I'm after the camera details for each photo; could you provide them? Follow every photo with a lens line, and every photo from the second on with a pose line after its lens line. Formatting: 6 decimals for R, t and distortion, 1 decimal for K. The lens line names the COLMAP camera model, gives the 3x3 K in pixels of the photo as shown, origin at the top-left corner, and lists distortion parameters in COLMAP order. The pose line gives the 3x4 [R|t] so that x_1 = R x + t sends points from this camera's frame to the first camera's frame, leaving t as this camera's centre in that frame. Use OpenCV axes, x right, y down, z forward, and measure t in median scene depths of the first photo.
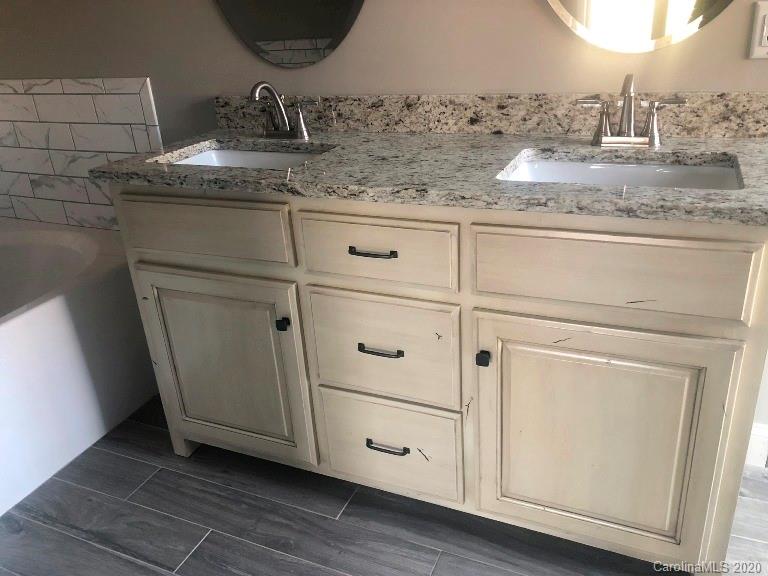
lens RADIAL K [[641.8, 0, 386.0], [0, 641.8, 284.7], [0, 0, 1]] dist [0.017751, 0.003853]
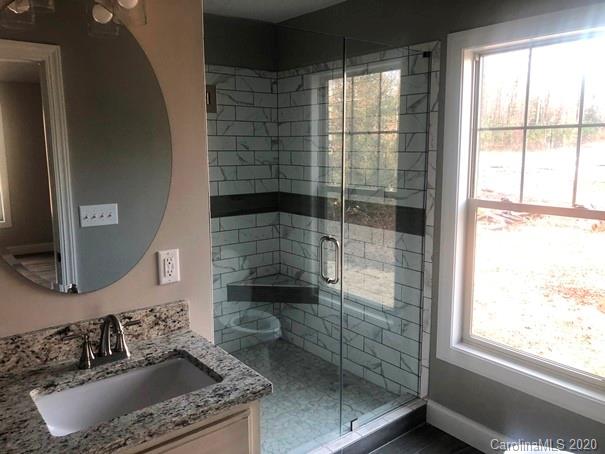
lens RADIAL K [[505.6, 0, 304.1], [0, 505.6, 227.0], [0, 0, 1]] dist [0.017751, 0.003853]
pose [[0.458147, -0.084062, 0.884893, -0.337014], [0.331052, 0.940034, -0.082099, -0.256722], [-0.824928, 0.330559, 0.458502, 0.103072]]
